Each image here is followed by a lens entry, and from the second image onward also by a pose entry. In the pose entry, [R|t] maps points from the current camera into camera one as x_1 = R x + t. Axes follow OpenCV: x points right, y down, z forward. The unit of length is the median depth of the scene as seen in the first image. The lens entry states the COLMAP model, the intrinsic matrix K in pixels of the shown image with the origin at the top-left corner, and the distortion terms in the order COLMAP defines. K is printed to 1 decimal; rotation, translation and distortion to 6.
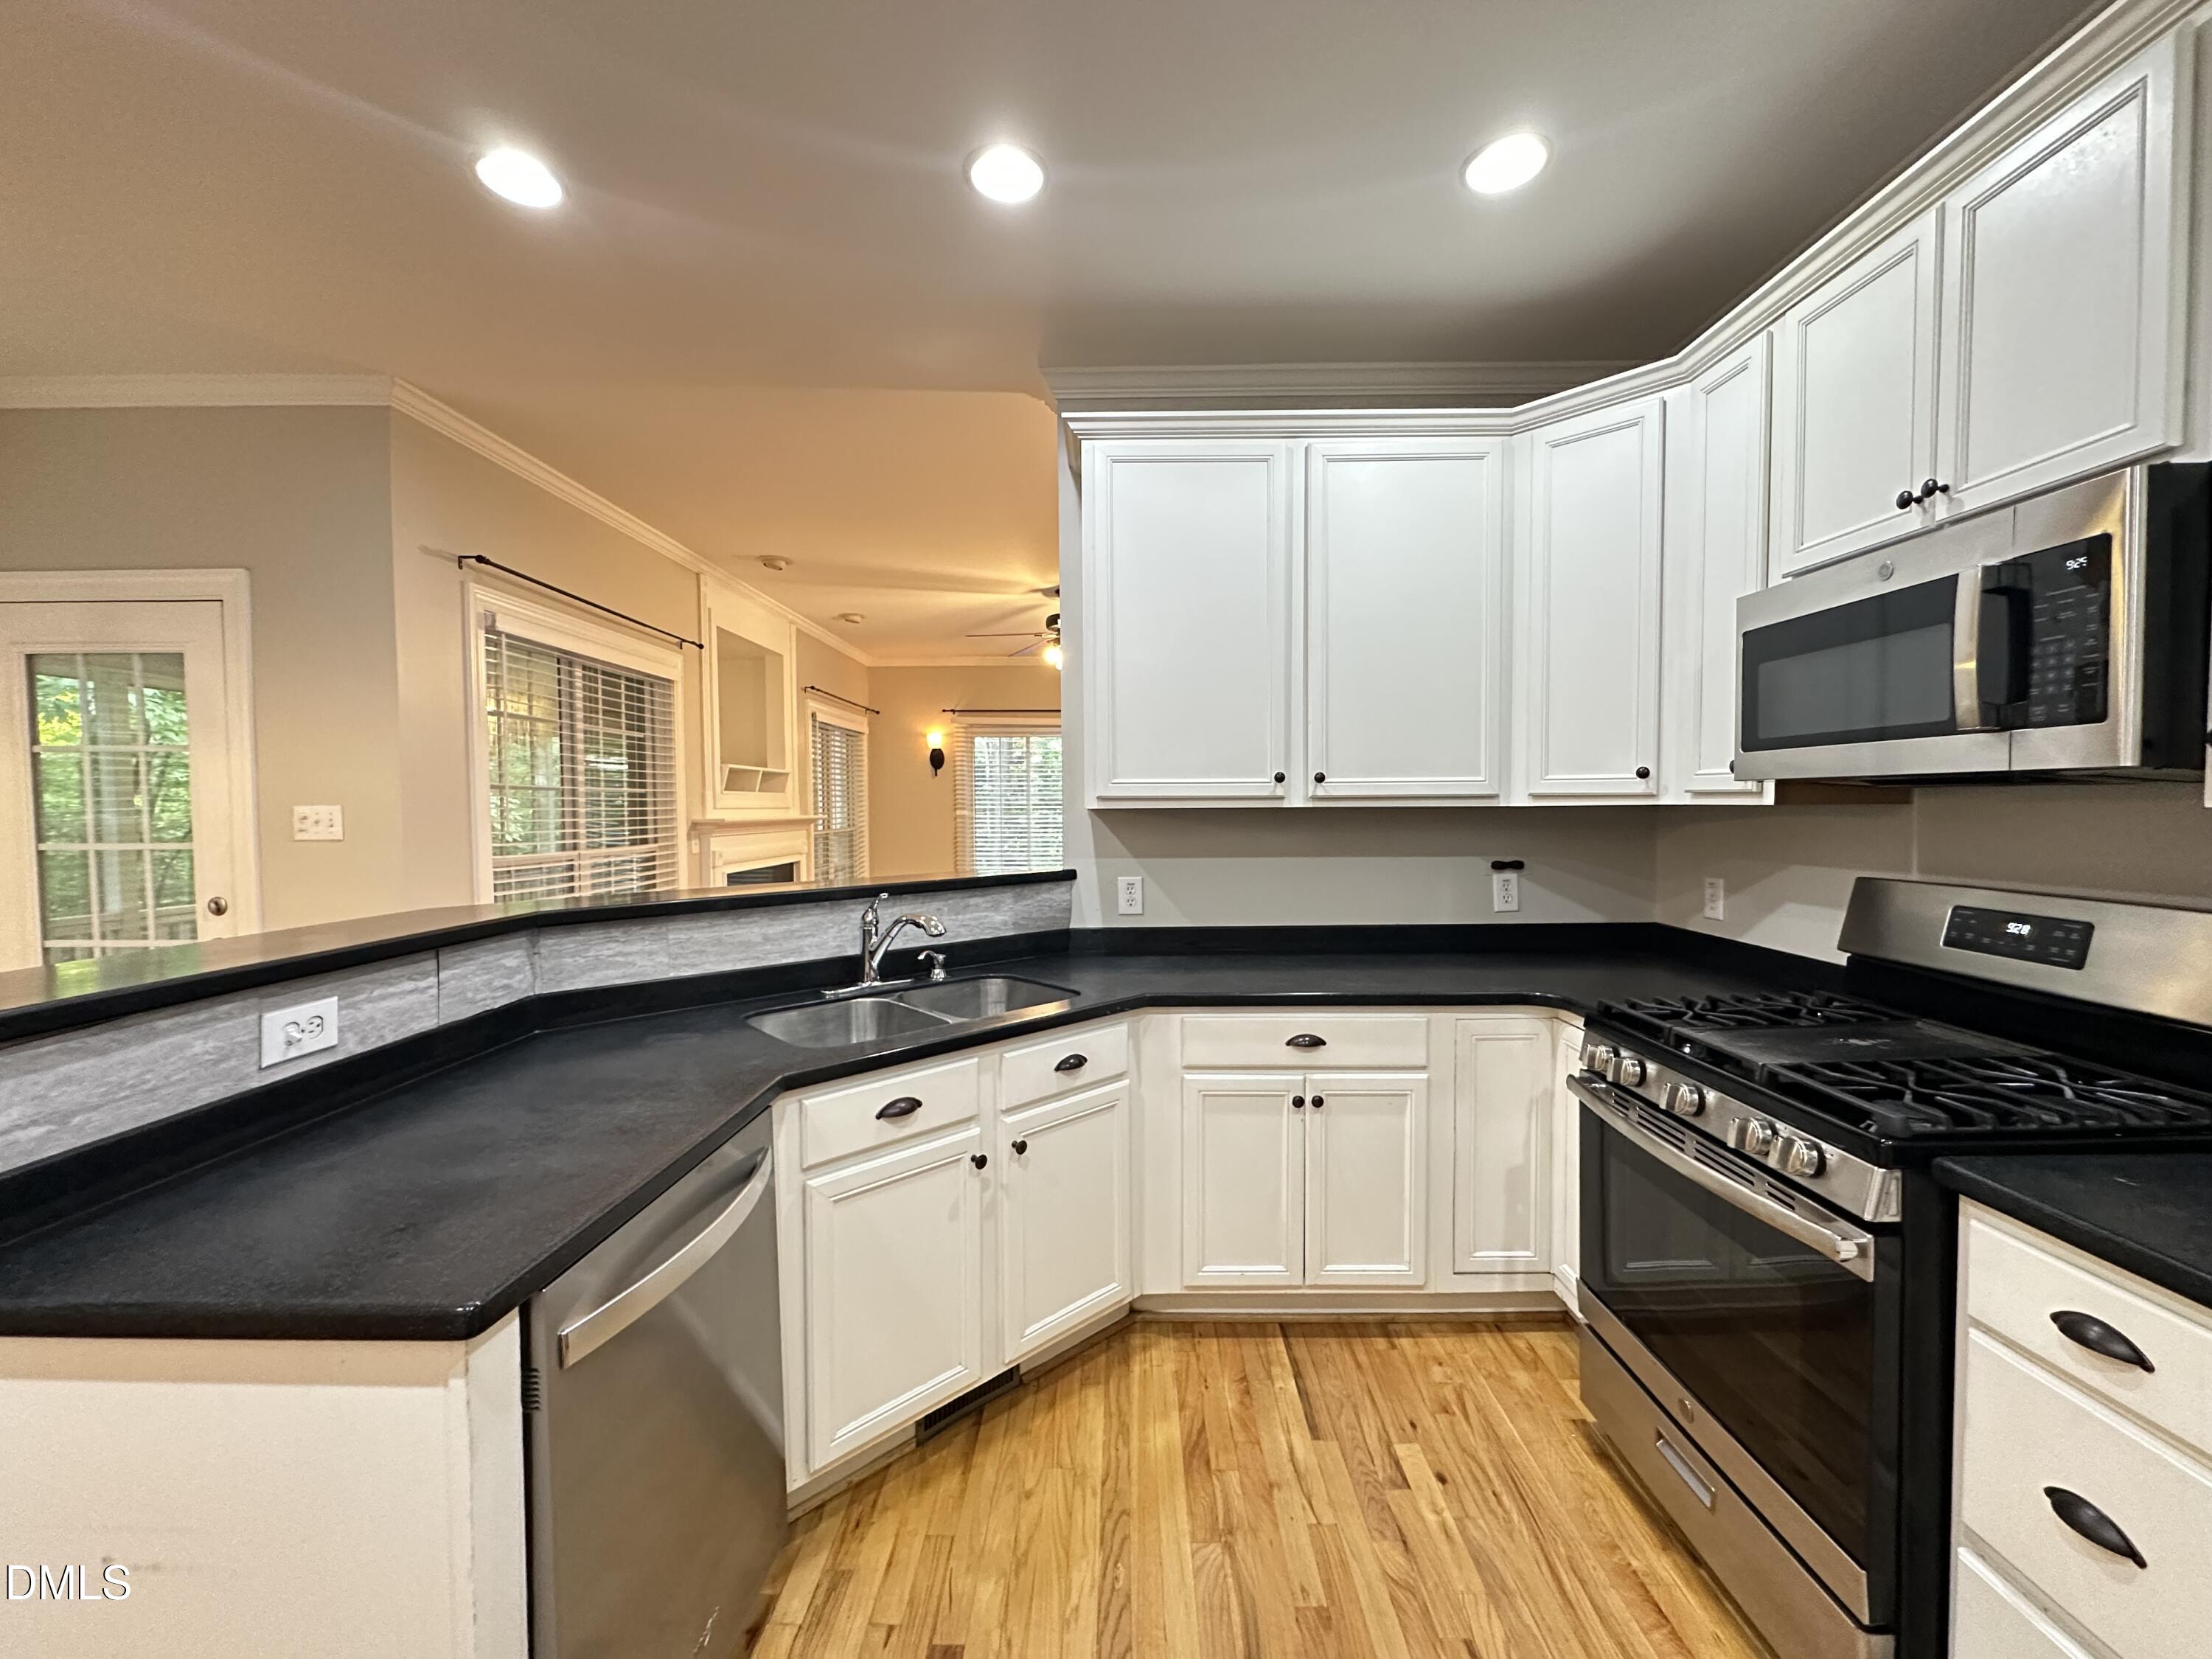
lens RADIAL K [[885.0, 0, 1109.3], [0, 885.0, 830.5], [0, 0, 1]] dist [-0.001294, -0.000106]
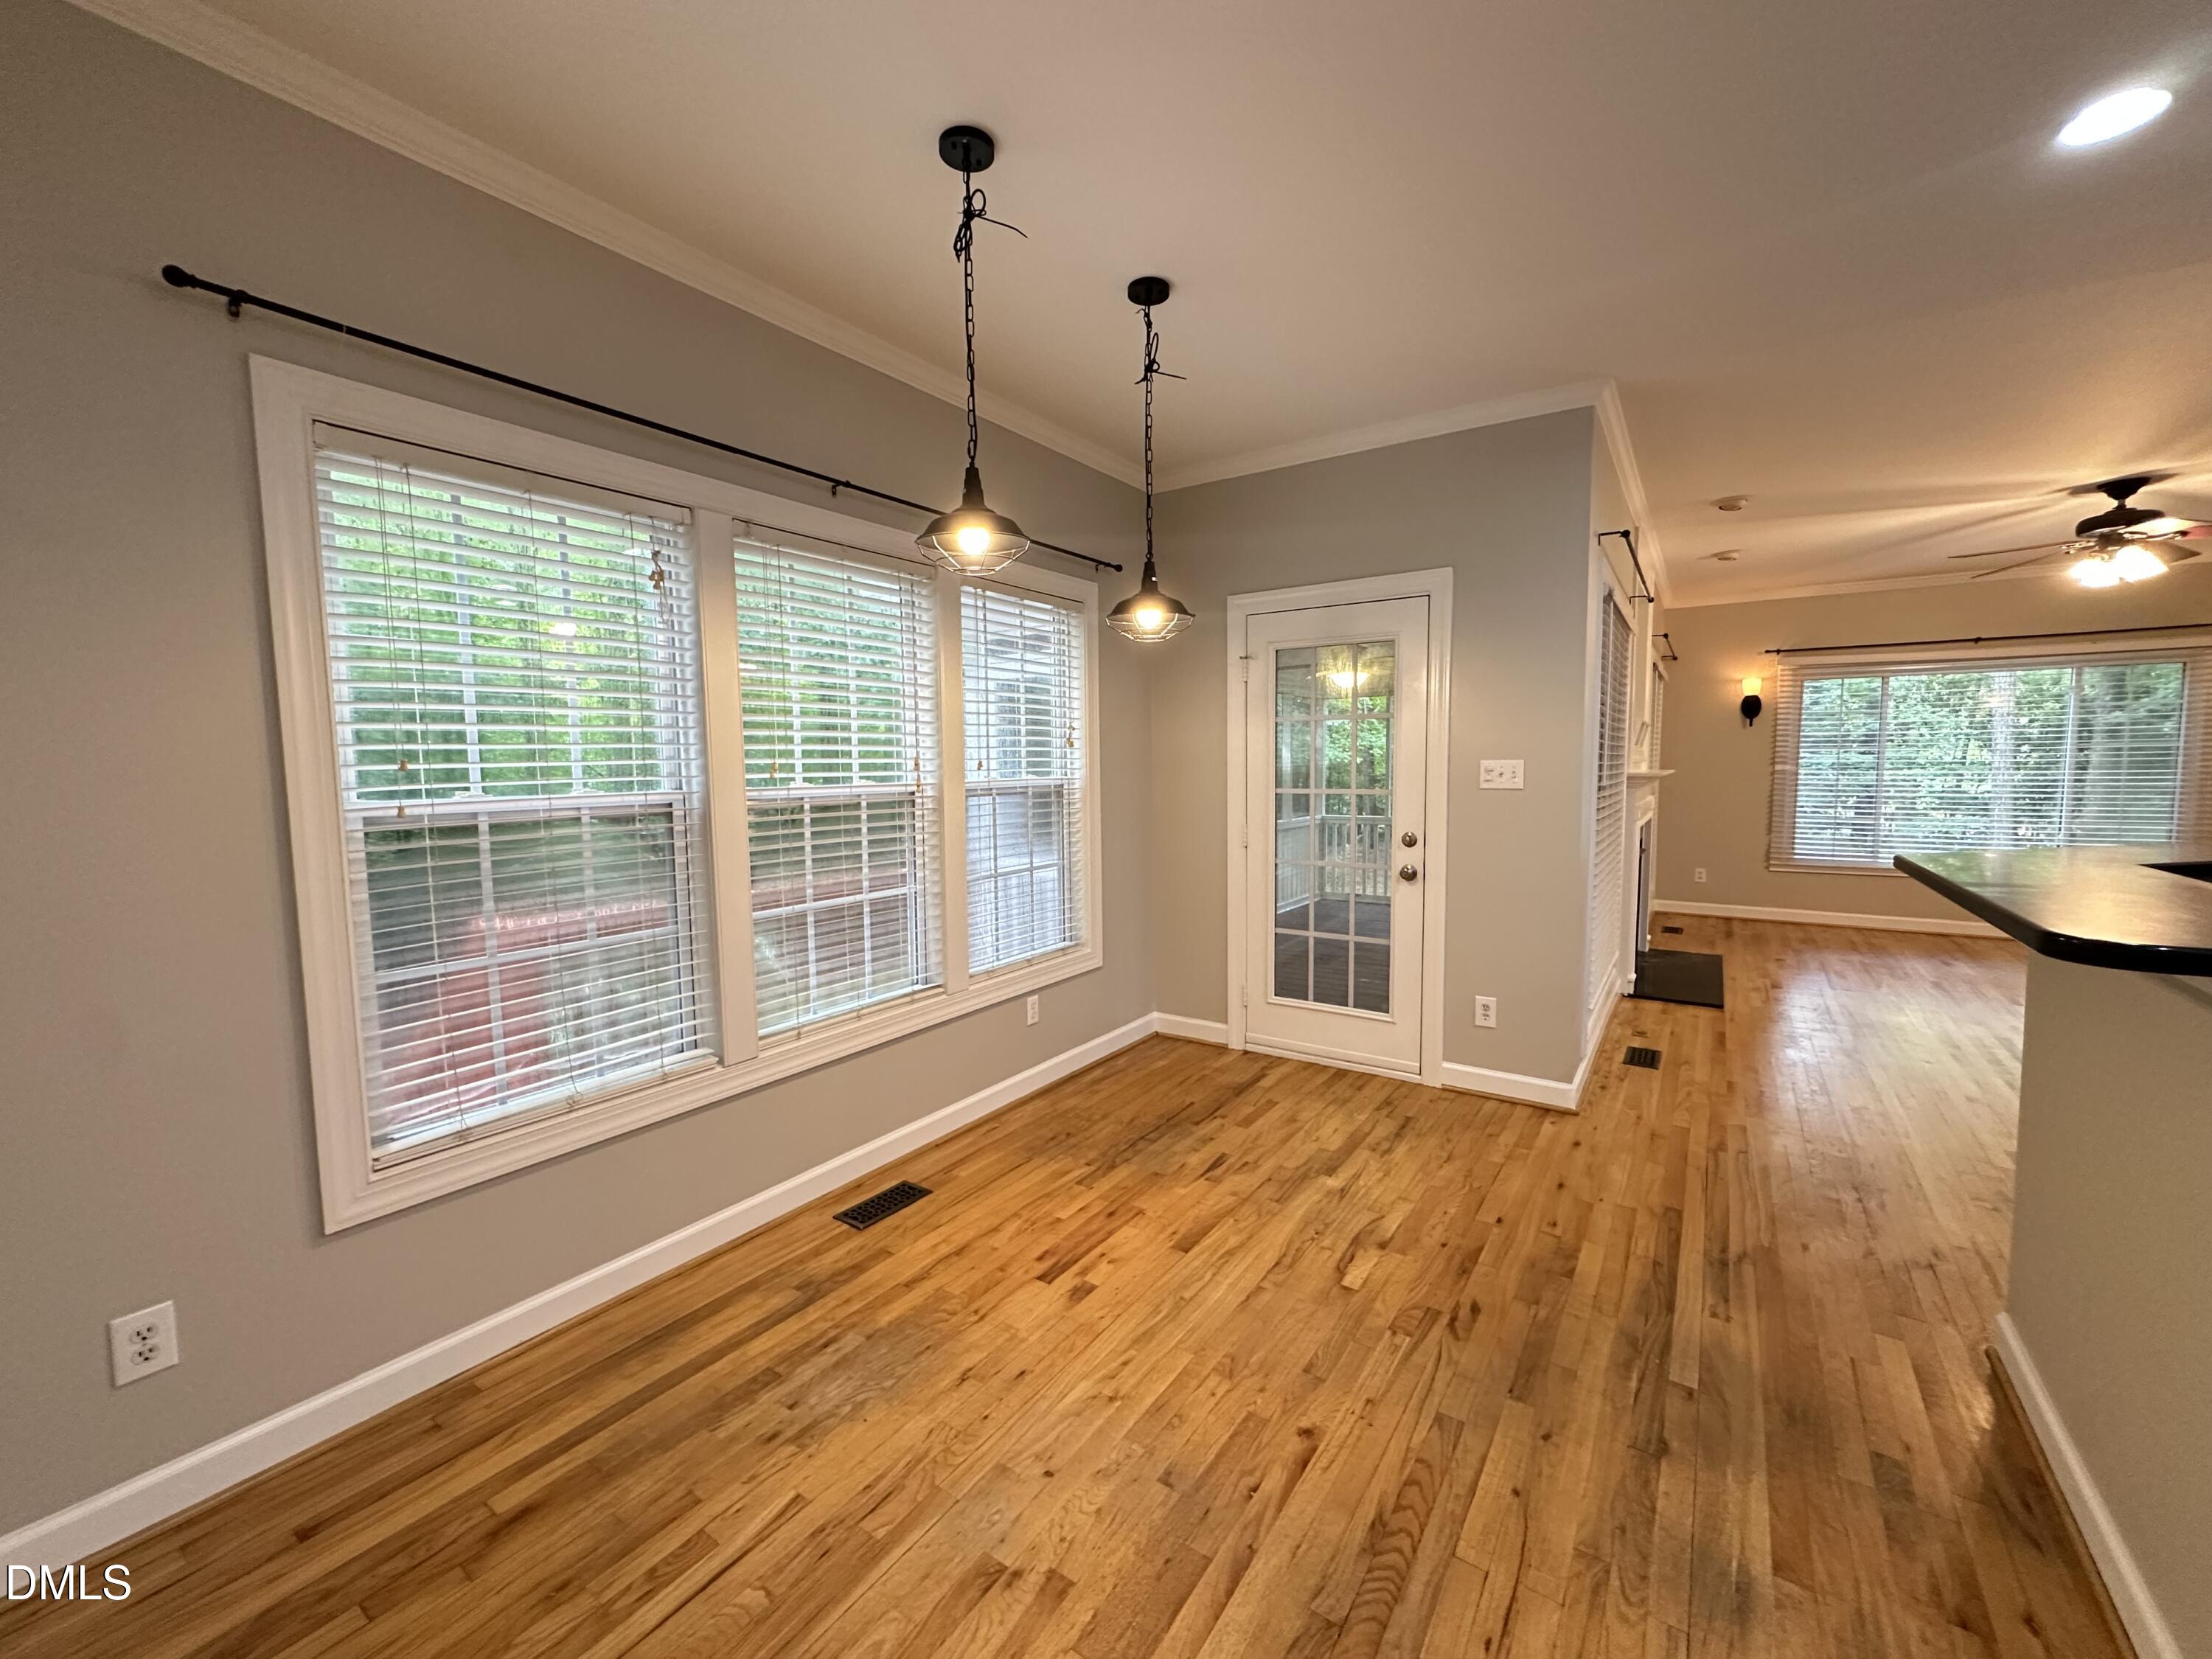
lens RADIAL K [[884.2, 0, 1101.0], [0, 884.2, 831.1], [0, 0, 1]] dist [-0.001915, 0.000155]
pose [[0.827342, 0.042914, -0.560056, -0.667178], [-0.014058, 0.998347, 0.055730, 0.009270], [0.561522, -0.038234, 0.826578, -0.303090]]
